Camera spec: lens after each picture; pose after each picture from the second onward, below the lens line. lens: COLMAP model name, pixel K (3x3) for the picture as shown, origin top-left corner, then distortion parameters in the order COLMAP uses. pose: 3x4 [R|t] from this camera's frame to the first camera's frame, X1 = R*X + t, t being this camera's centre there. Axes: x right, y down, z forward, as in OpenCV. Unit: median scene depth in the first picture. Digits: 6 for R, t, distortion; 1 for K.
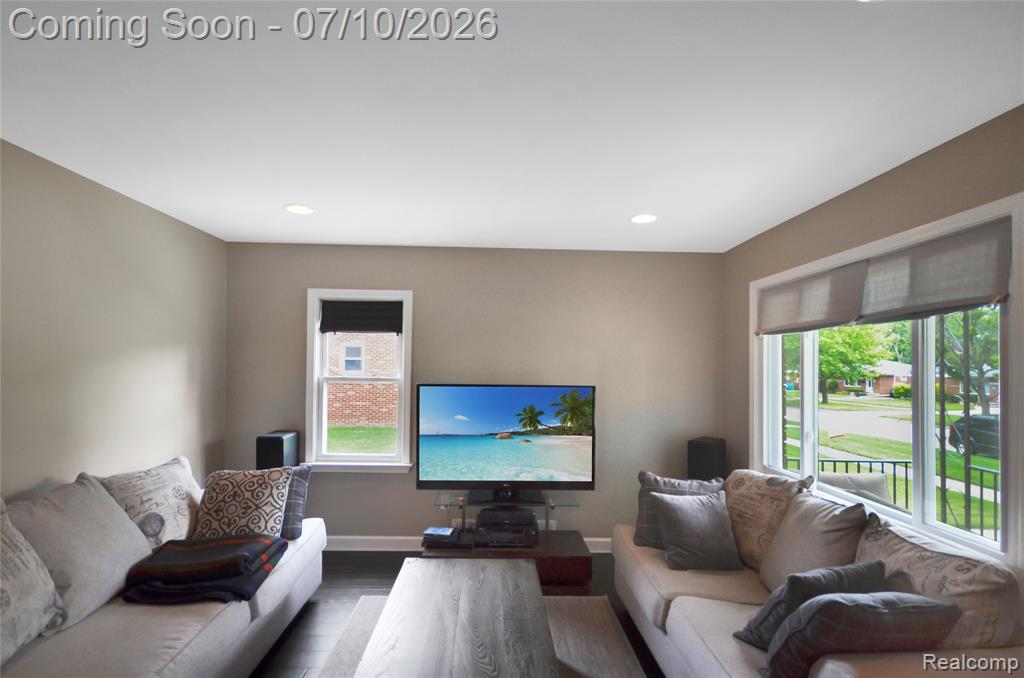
lens RADIAL K [[438.4, 0, 525.1], [0, 438.4, 354.0], [0, 0, 1]] dist [0.001601, -0.000496]
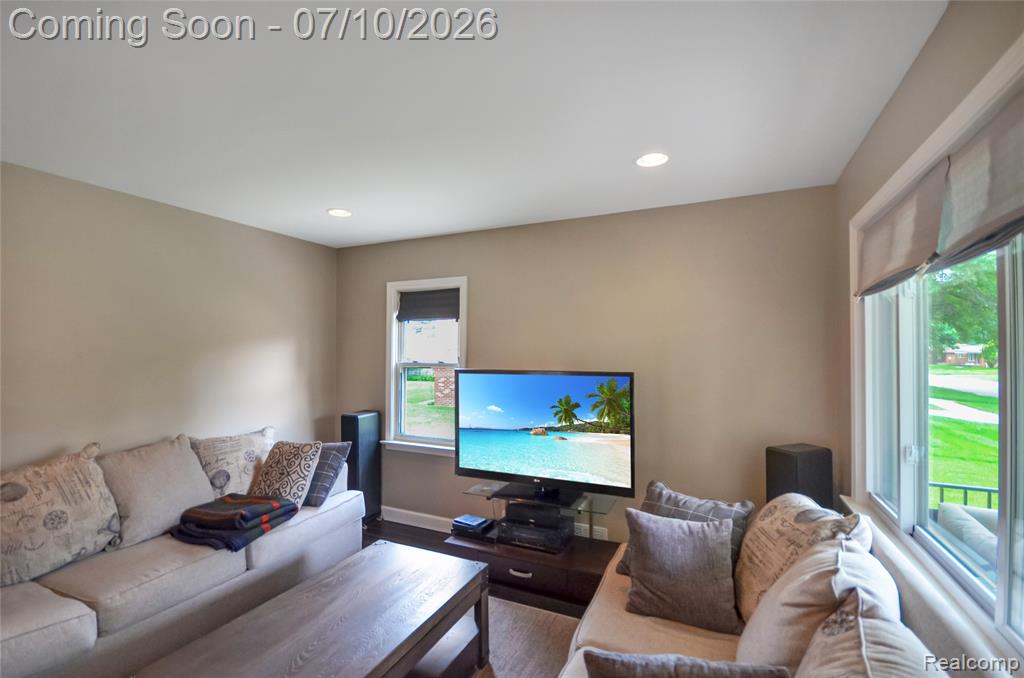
lens RADIAL K [[453.0, 0, 572.9], [0, 453.0, 356.3], [0, 0, 1]] dist [-0.002576, 0.006933]
pose [[0.907540, -0.006133, -0.419920, 0.562416], [0.017120, 0.999603, 0.022400, 0.025902], [0.419616, -0.027517, 0.907285, 0.241050]]
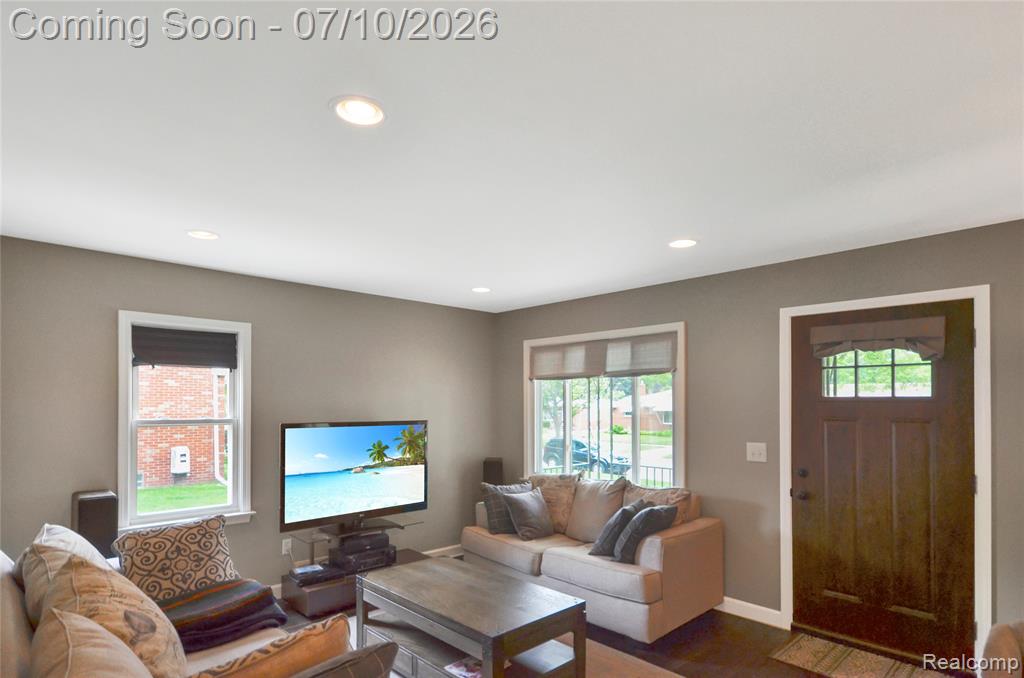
lens RADIAL K [[541.5, 0, 485.1], [0, 541.5, 401.2], [0, 0, 1]] dist [-0.003947, -0.000202]
pose [[0.749177, -0.007735, 0.662324, -0.924182], [-0.008694, 0.999731, 0.021509, -0.015546], [-0.662312, -0.021873, 0.748909, -0.249874]]
